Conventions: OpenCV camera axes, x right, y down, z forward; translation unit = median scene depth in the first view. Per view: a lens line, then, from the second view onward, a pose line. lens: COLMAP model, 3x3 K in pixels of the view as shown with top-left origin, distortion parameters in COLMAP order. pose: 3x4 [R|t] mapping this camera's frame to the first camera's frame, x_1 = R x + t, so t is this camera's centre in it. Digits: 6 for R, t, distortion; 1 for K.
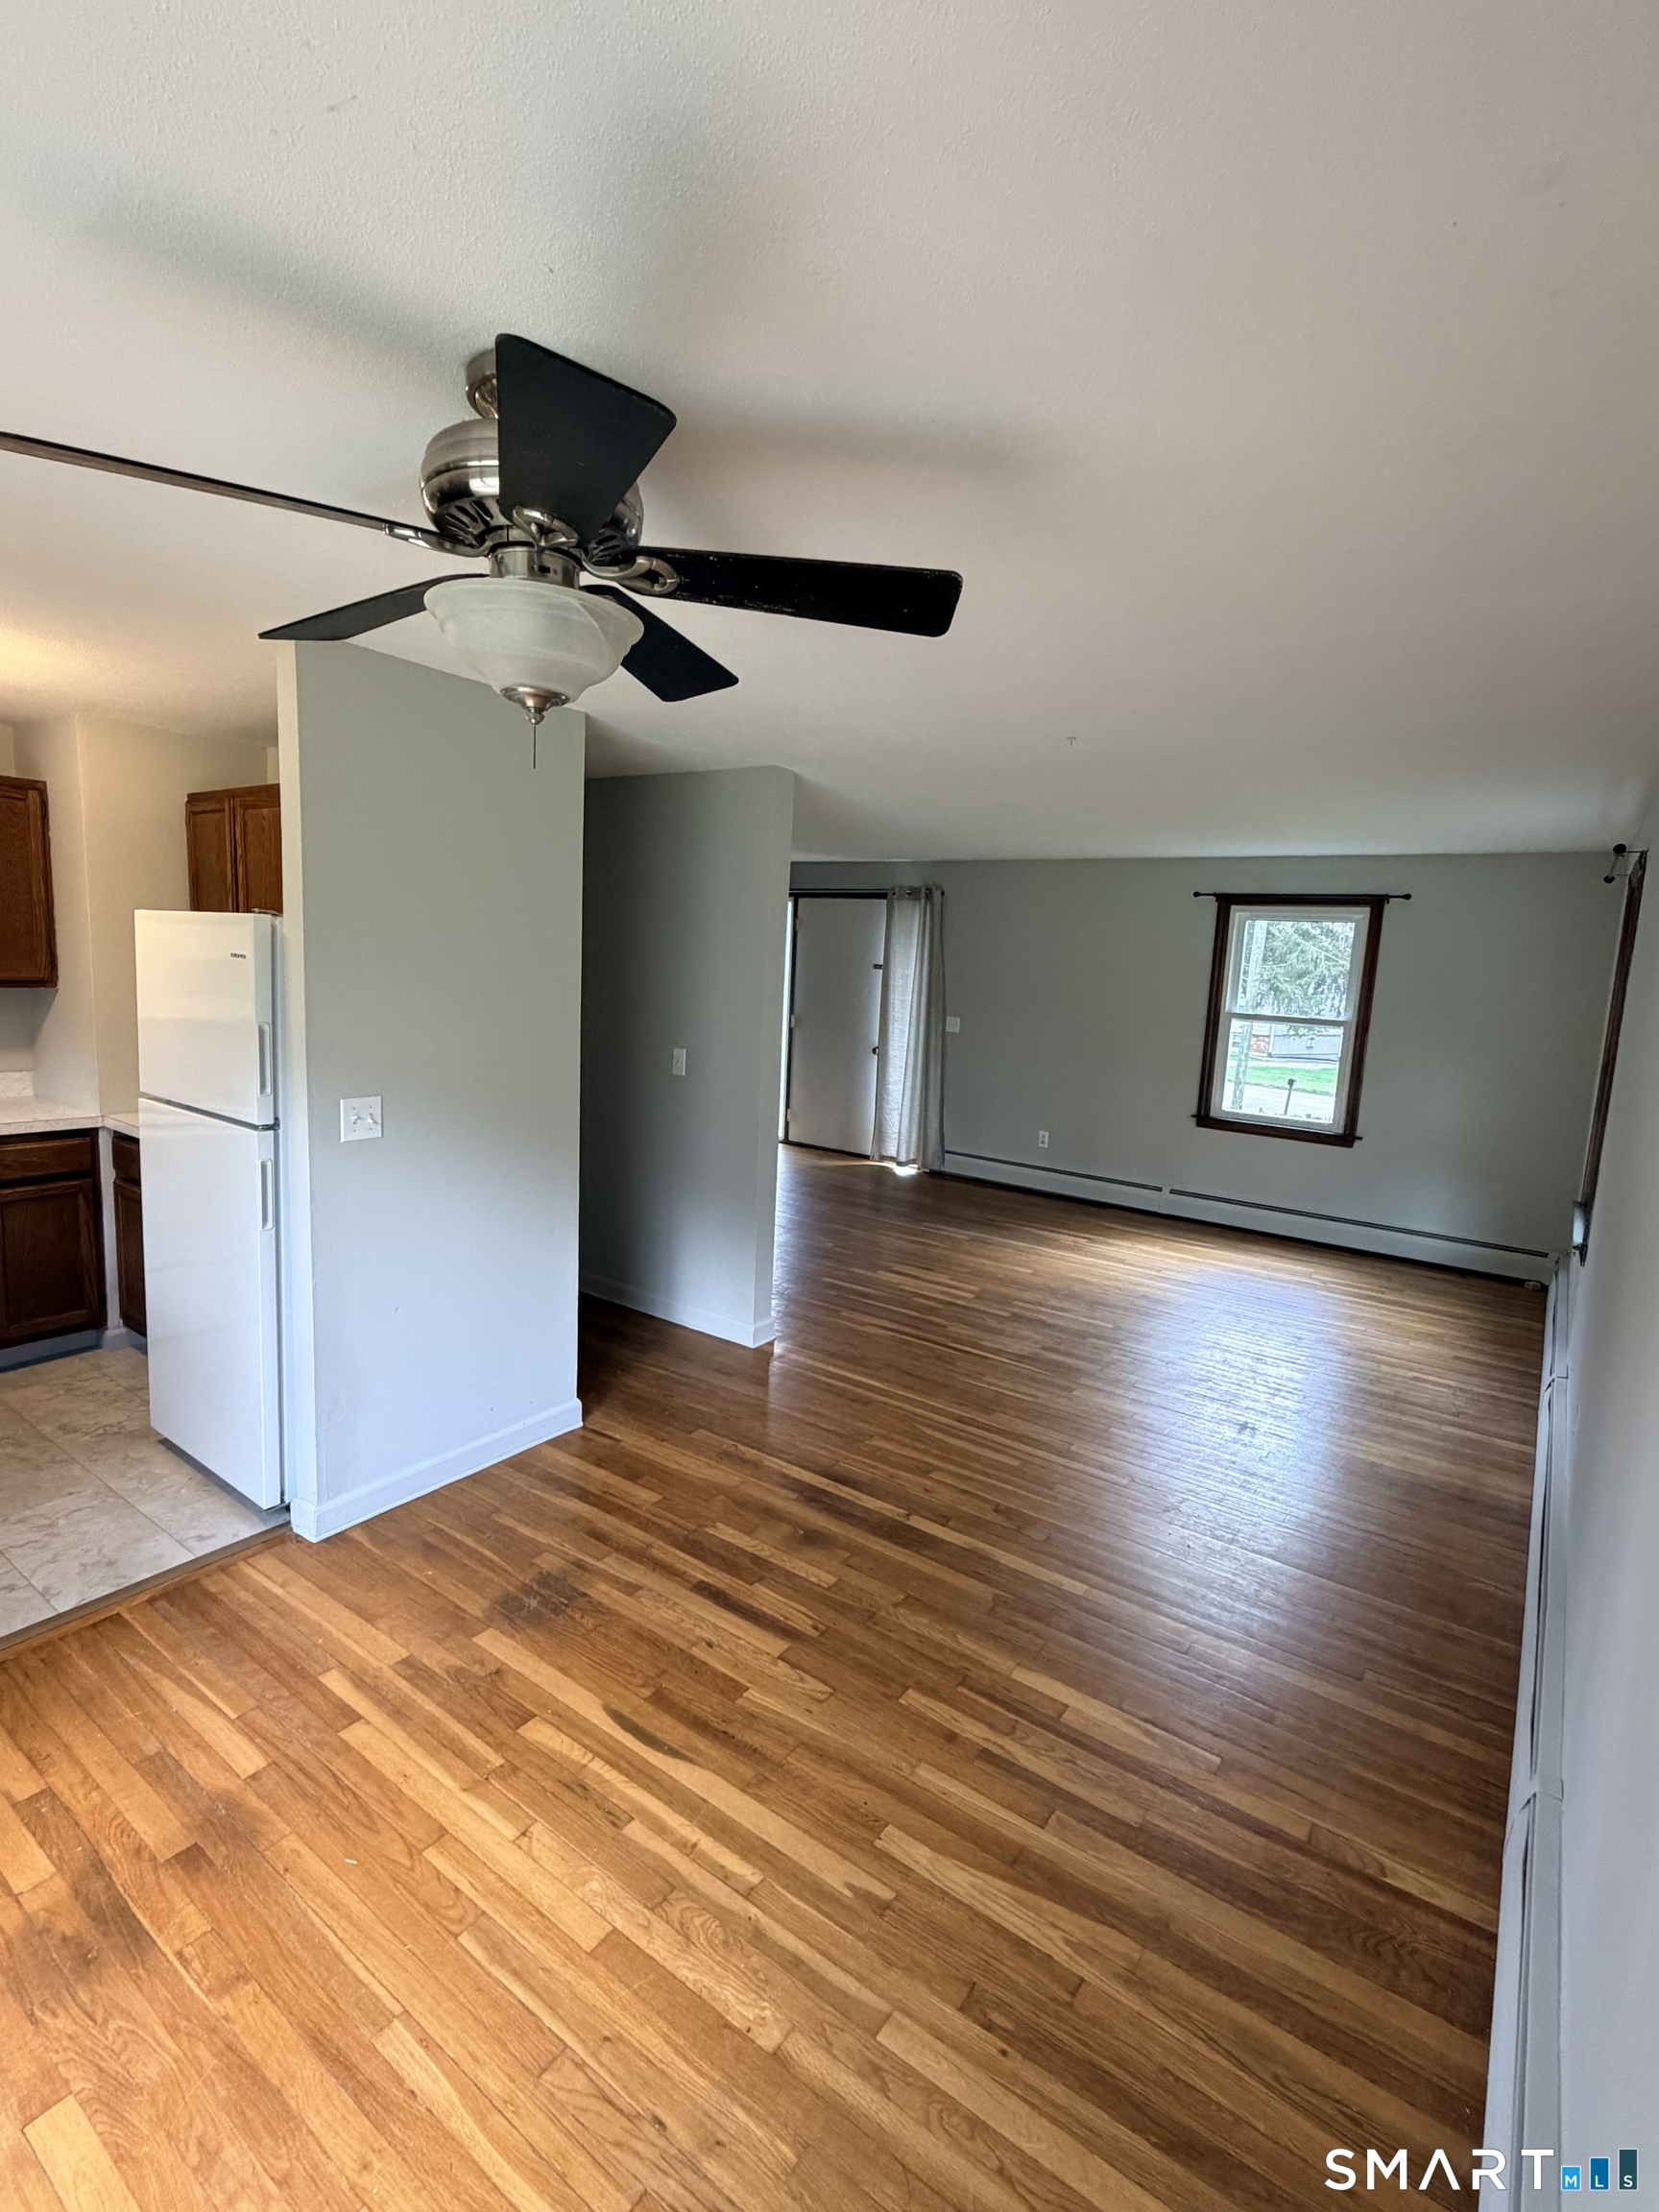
lens RADIAL K [[1033.4, 0, 831.9], [0, 1033.4, 1102.6], [0, 0, 1]] dist [0.000967, -0.000295]
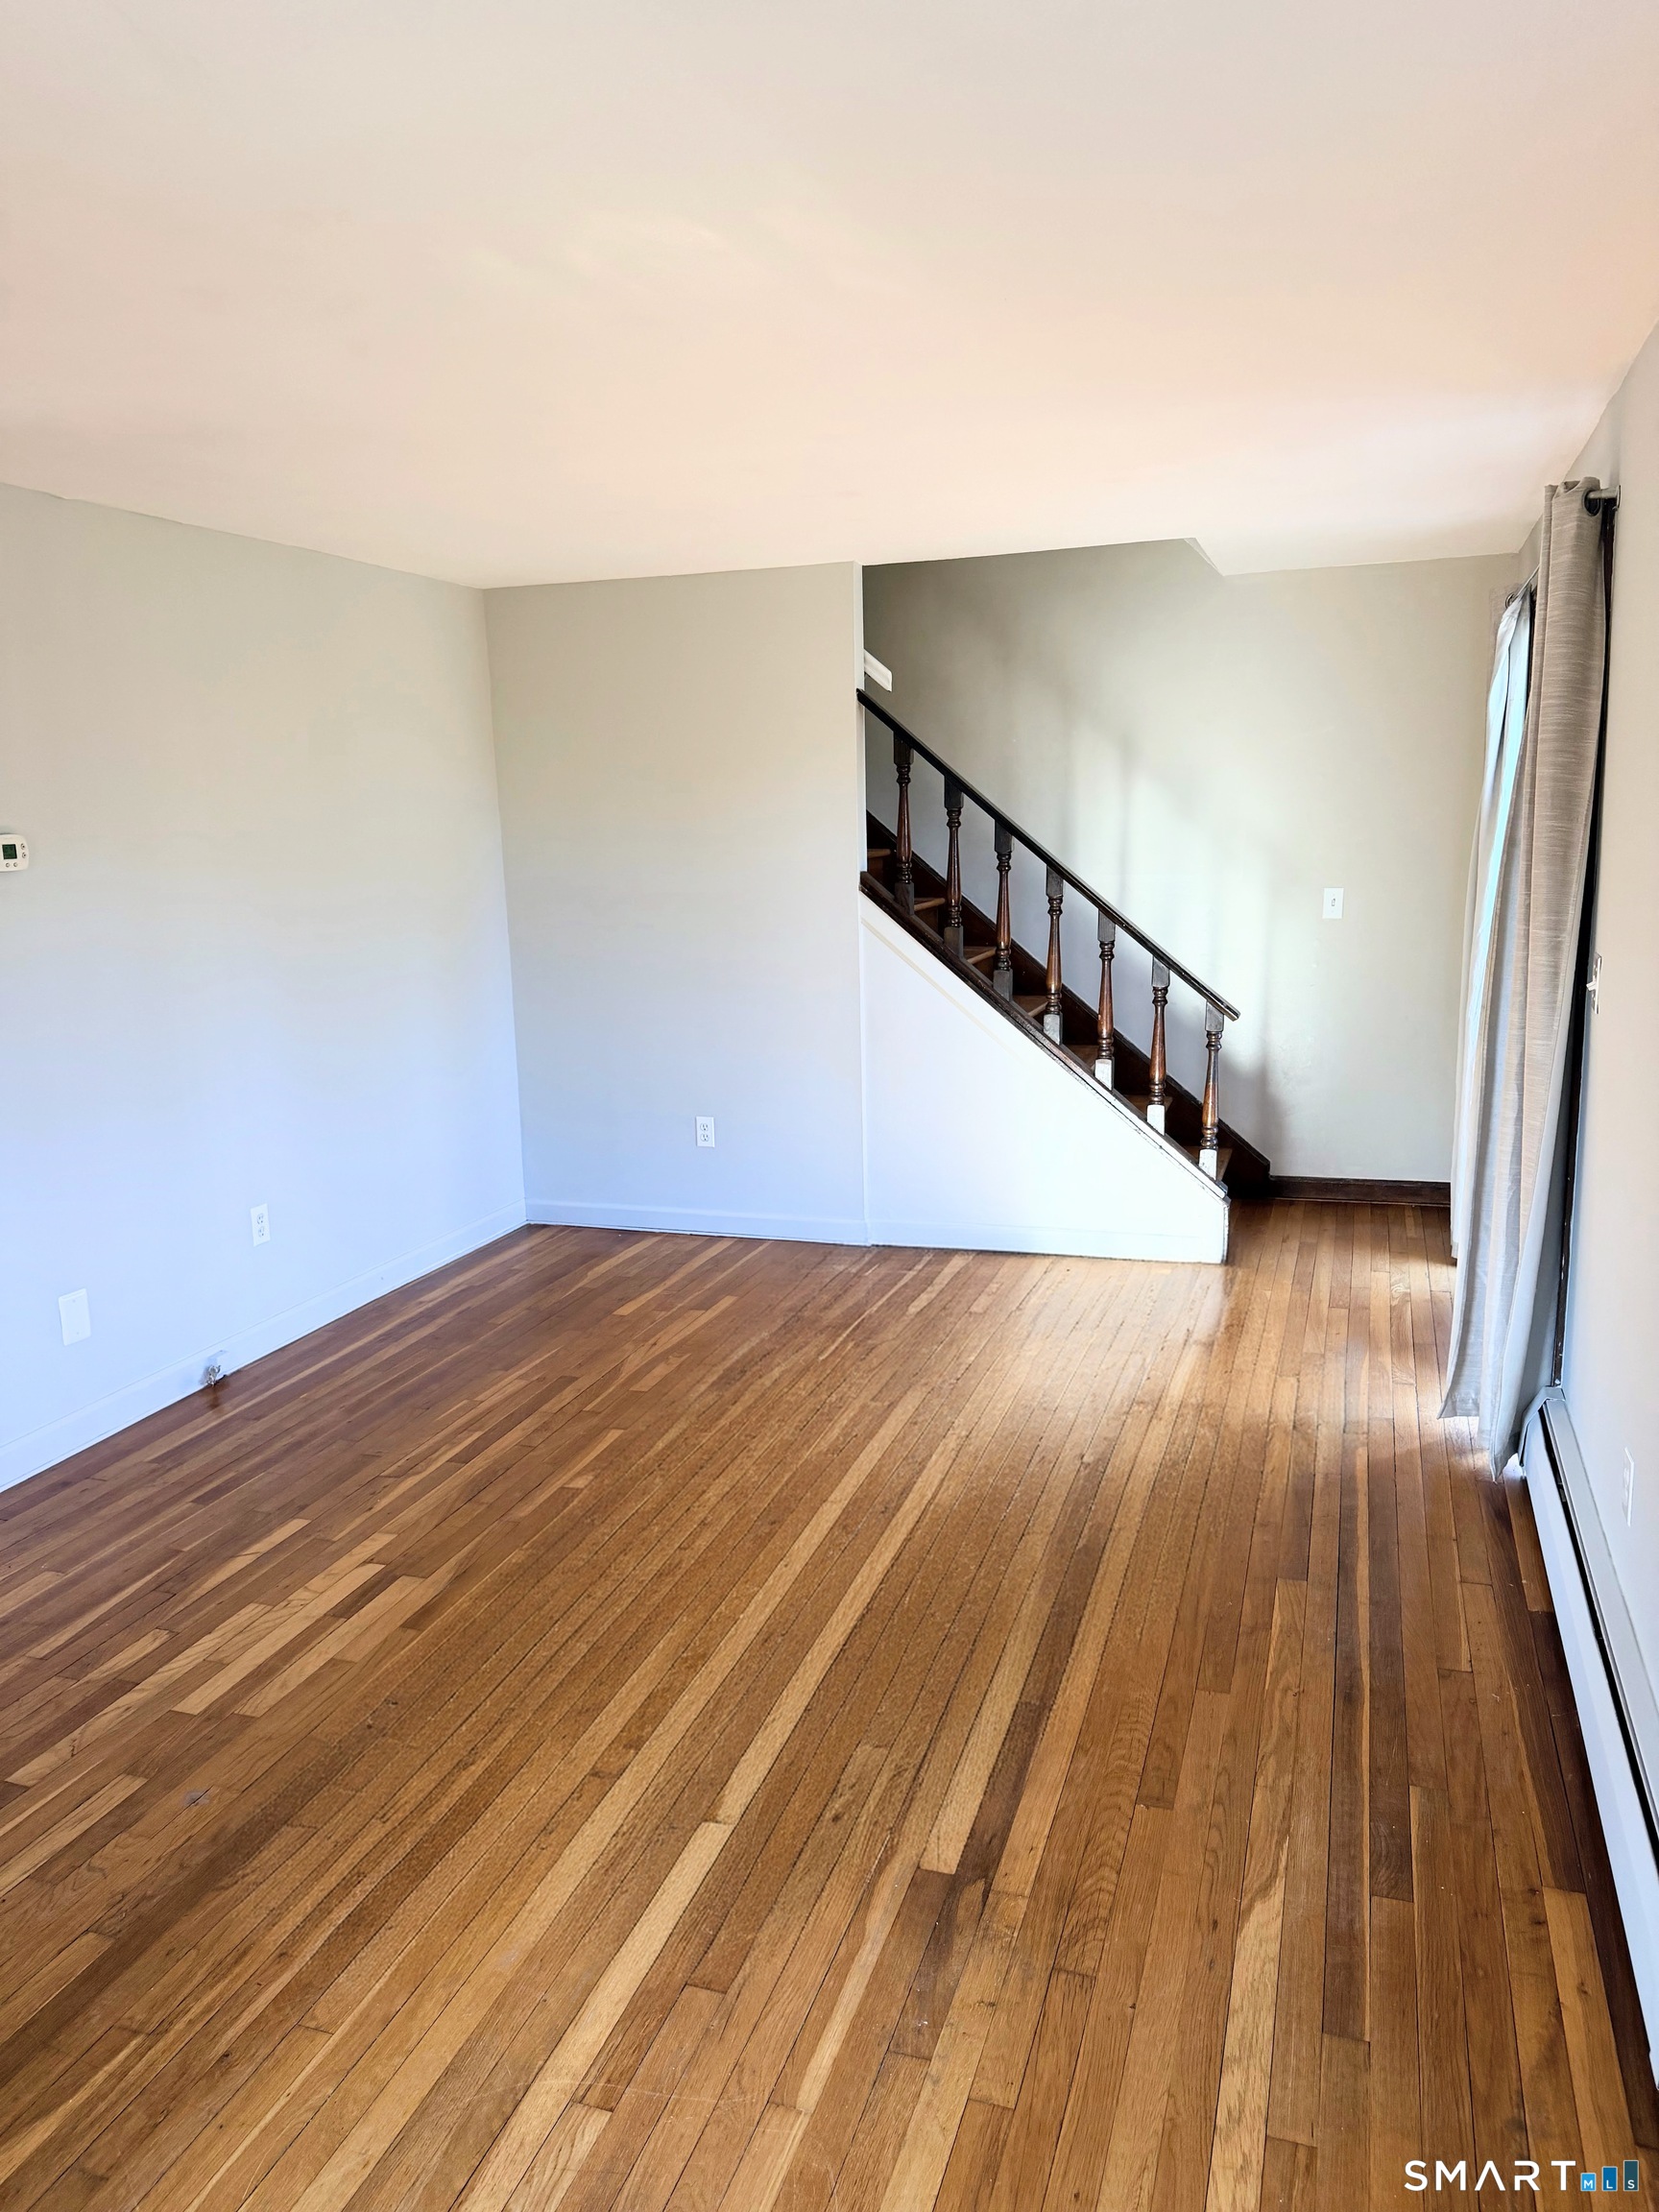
lens RADIAL K [[1548.3, 0, 855.9], [0, 1548.3, 1106.3], [0, 0, 1]] dist [-0.001206, 0.000210]
pose [[0.301109, 0.123725, -0.945529, 1.364078], [-0.094320, 0.990549, 0.099579, -0.191686], [0.948914, 0.059198, 0.309933, 2.055469]]
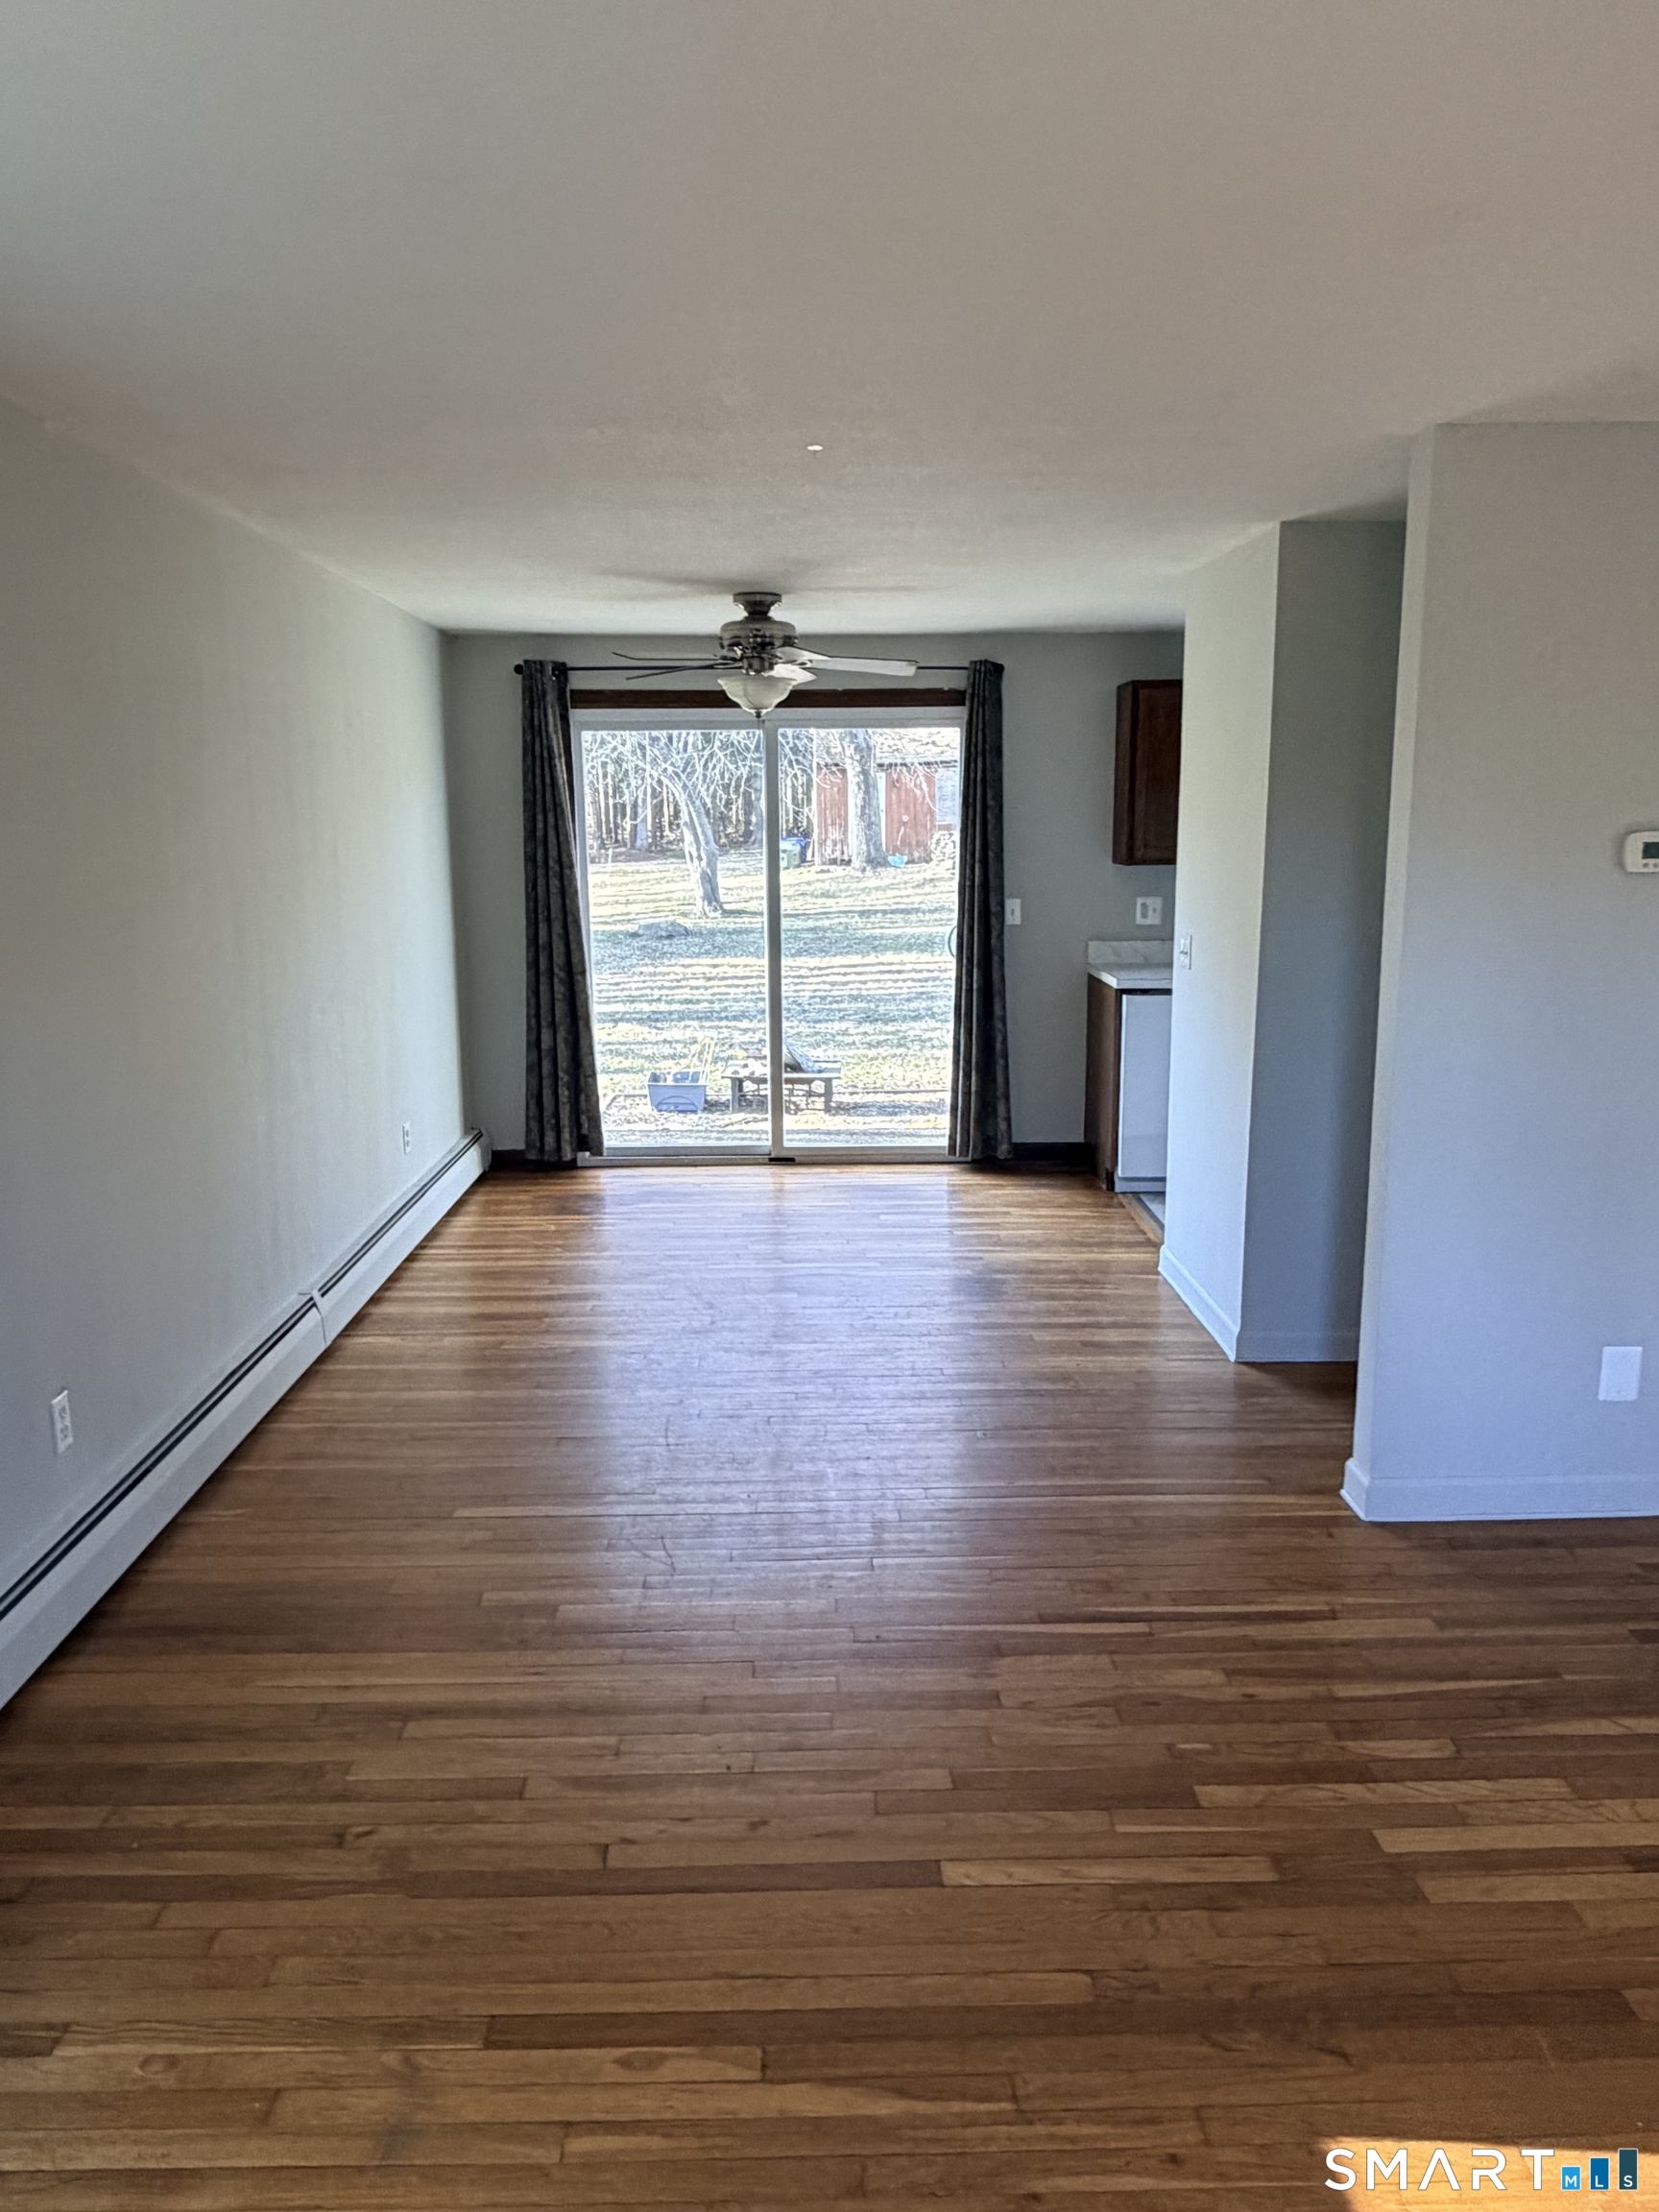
lens RADIAL K [[1548.3, 0, 855.9], [0, 1548.3, 1106.3], [0, 0, 1]] dist [-0.001206, 0.000210]
pose [[-0.792582, 0.067625, -0.606003, 1.057162], [-0.120176, 0.957014, 0.263972, -0.262739], [0.597805, 0.282046, -0.750386, 2.358260]]
